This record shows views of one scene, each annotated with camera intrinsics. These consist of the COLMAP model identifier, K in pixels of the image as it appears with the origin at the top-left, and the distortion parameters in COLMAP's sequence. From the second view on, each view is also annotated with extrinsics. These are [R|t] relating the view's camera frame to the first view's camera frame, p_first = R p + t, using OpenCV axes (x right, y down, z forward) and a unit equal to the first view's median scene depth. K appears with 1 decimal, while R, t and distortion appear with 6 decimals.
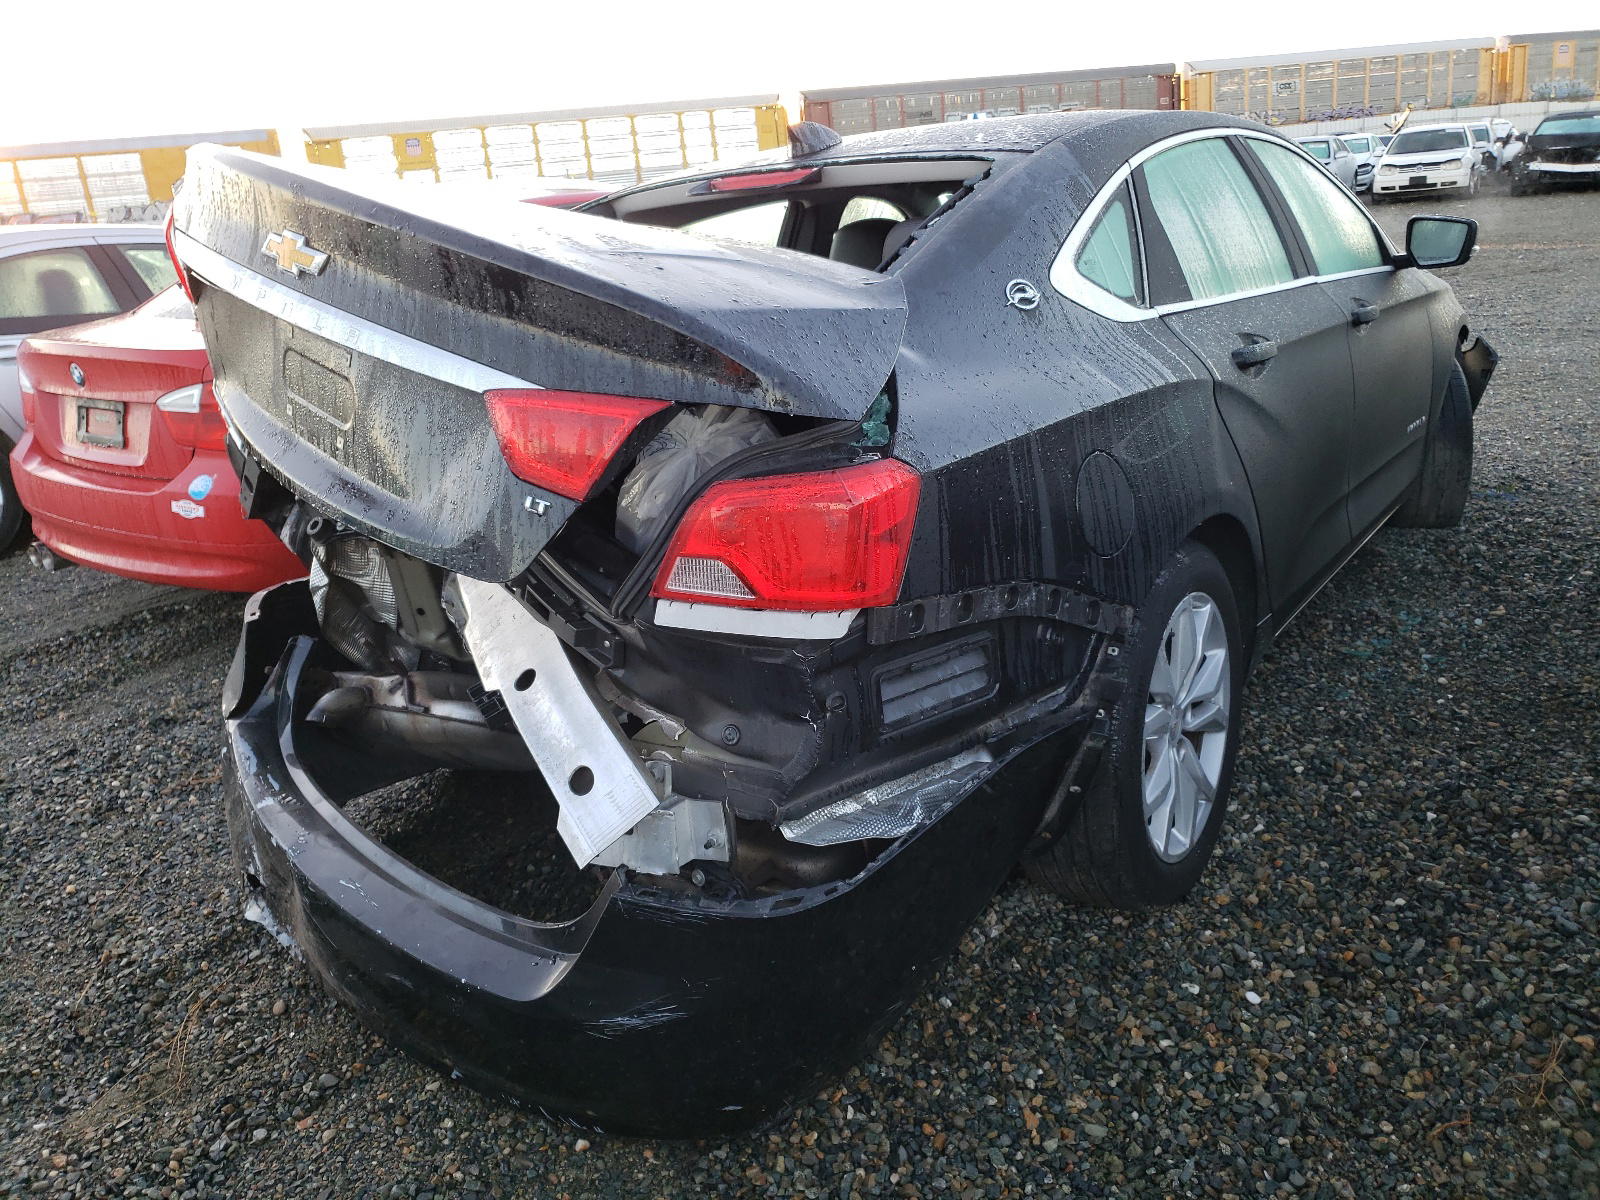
lens RADIAL K [[1241.3, 0, 799.5], [0, 1241.3, 554.7], [0, 0, 1]] dist [-0.022093, 0.057508]
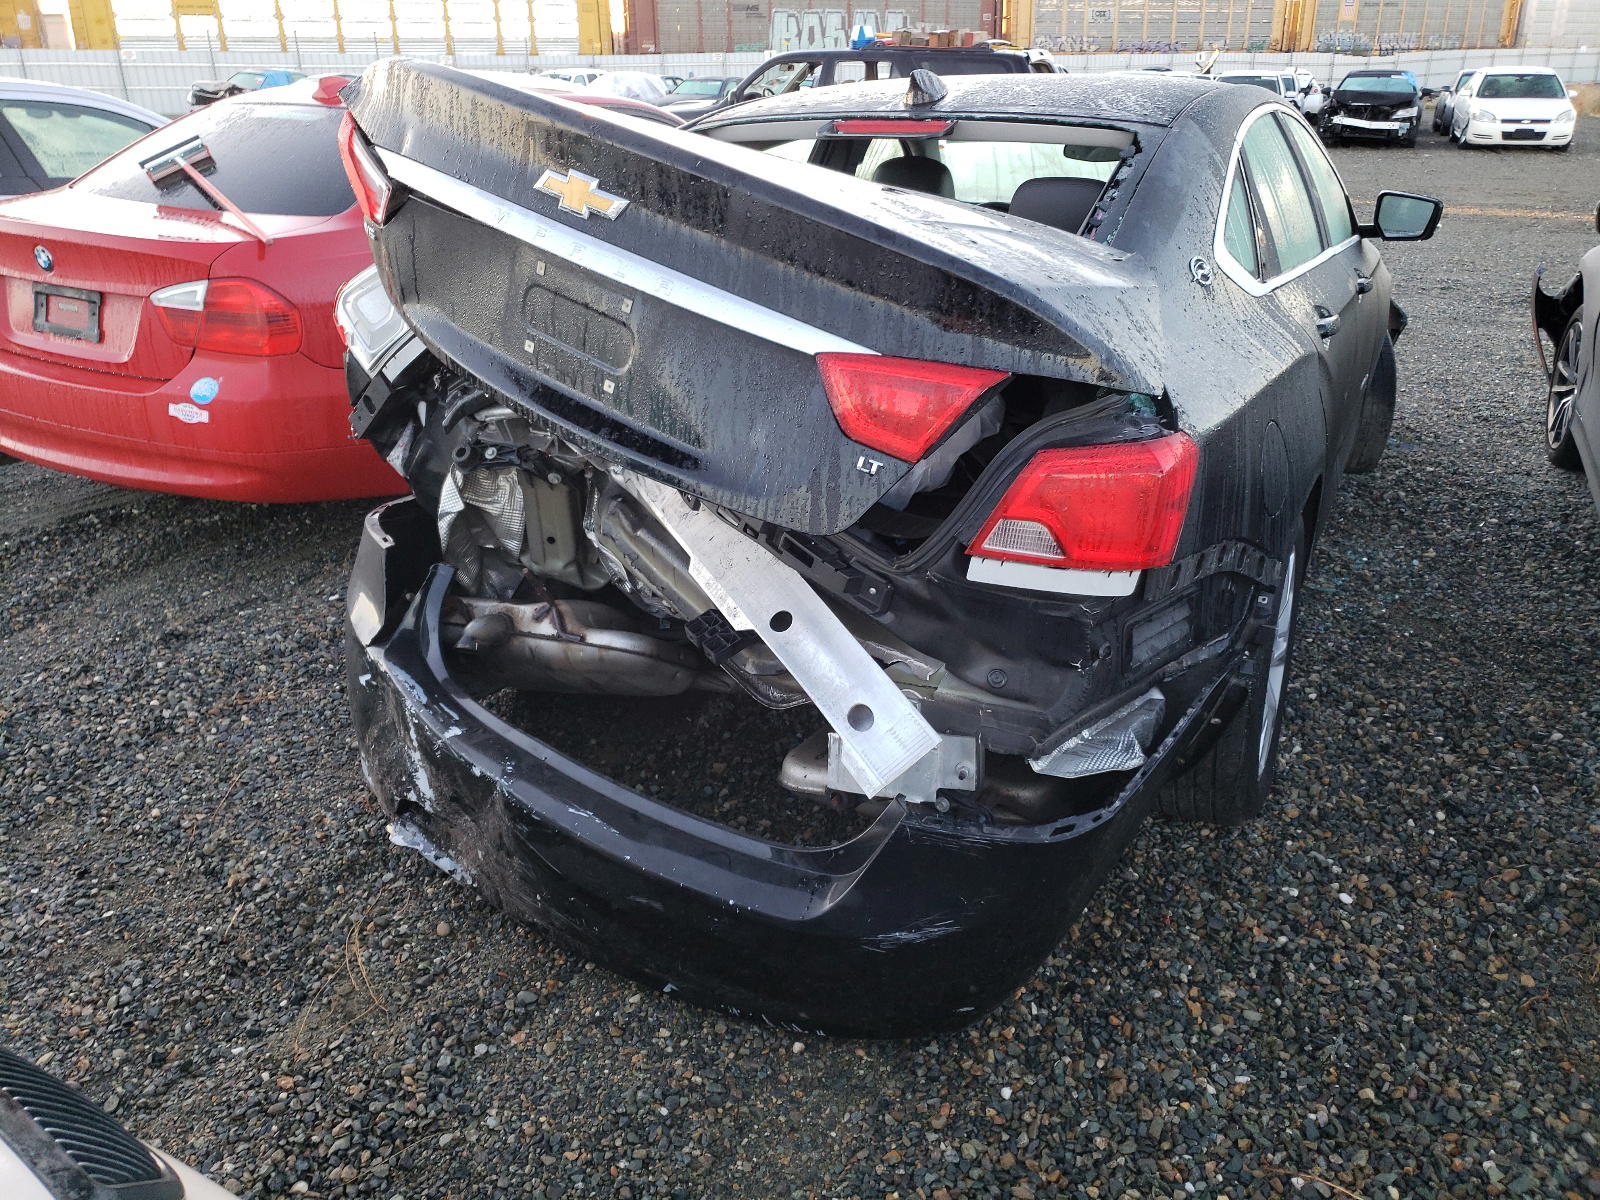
lens RADIAL K [[1241.3, 0, 799.5], [0, 1241.3, 554.7], [0, 0, 1]] dist [-0.022093, 0.057508]
pose [[0.985369, 0.023192, 0.168850, -0.335515], [-0.036482, 0.996437, 0.076039, -0.031610], [-0.166485, -0.081087, 0.982704, -0.026306]]
